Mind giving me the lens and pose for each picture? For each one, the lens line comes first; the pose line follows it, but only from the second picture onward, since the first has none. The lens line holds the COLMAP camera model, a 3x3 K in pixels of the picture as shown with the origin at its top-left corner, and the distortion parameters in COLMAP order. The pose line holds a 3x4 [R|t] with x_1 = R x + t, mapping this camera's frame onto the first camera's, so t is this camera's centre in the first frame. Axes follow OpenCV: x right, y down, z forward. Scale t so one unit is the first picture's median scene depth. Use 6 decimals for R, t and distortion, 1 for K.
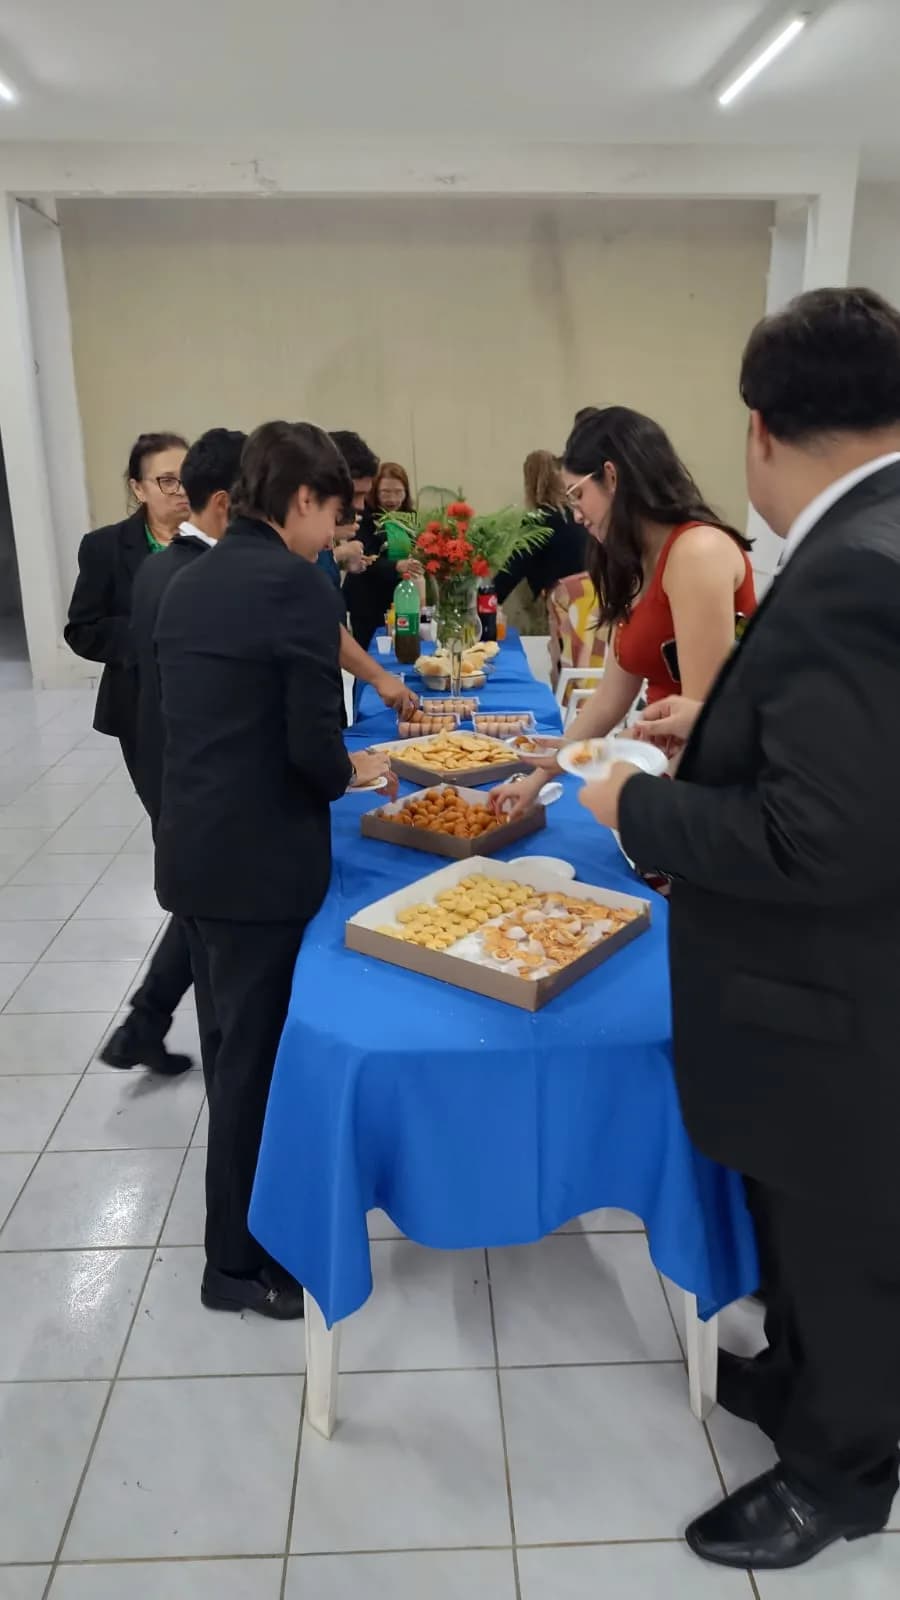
lens RADIAL K [[1103.3, 0, 450.0], [0, 1103.3, 800.0], [0, 0, 1]] dist [0.029819, -0.004534]
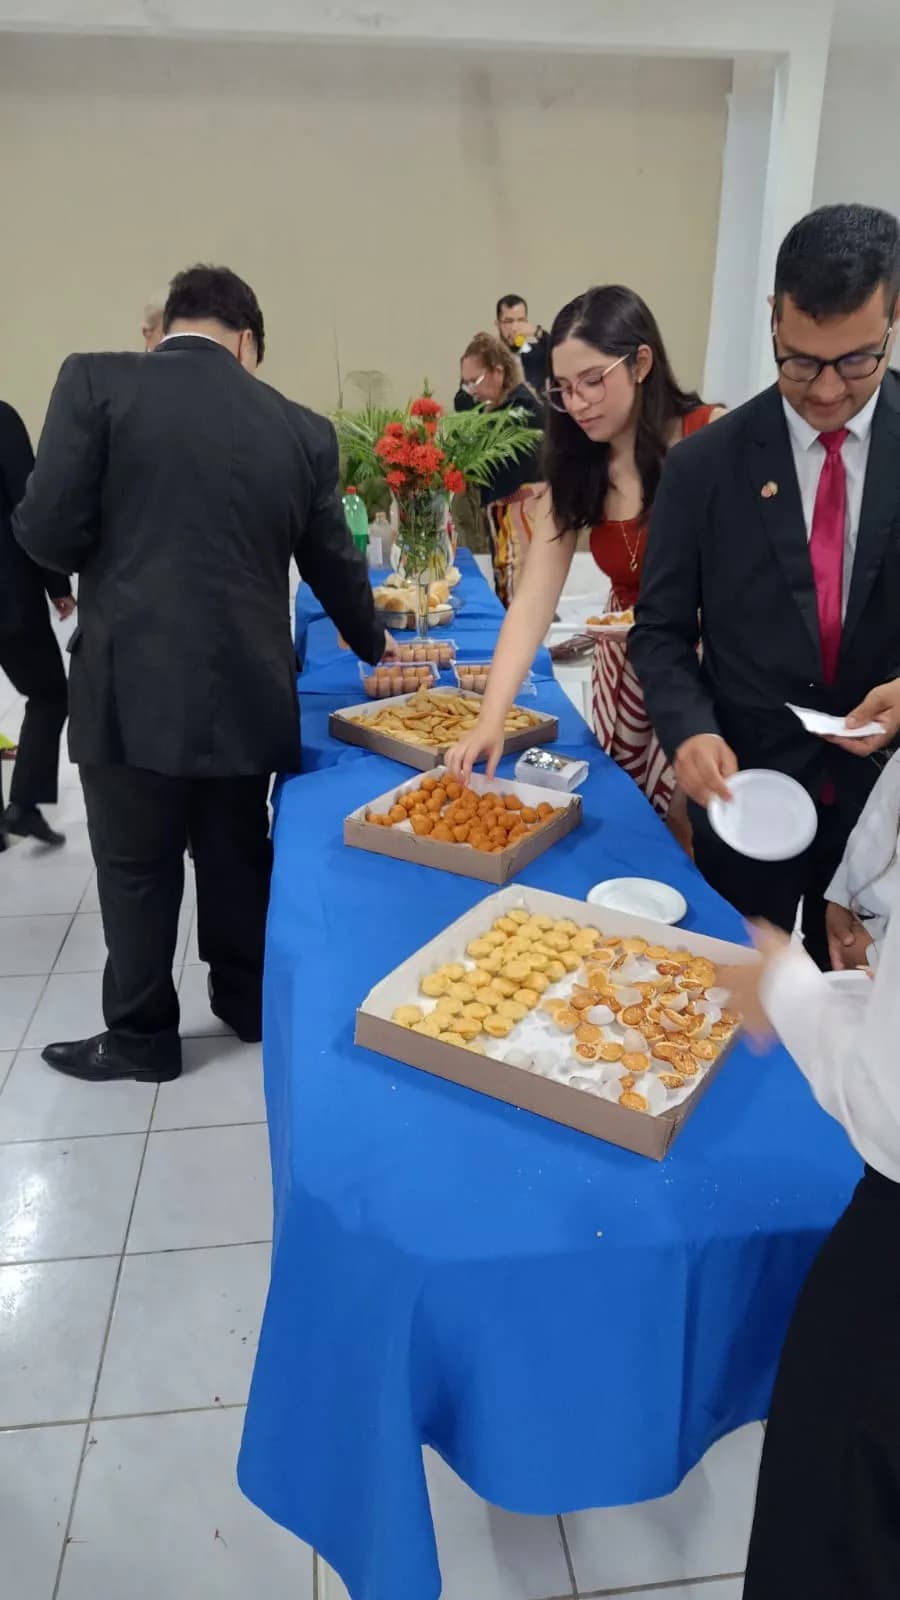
lens RADIAL K [[1088.6, 0, 453.3], [0, 1088.6, 769.3], [0, 0, 1]] dist [0.048222, -0.071376]
pose [[0.995290, -0.029284, 0.092414, -0.054769], [0.023881, 0.997970, 0.059043, -0.046522], [-0.093956, -0.056558, 0.993969, 0.193735]]
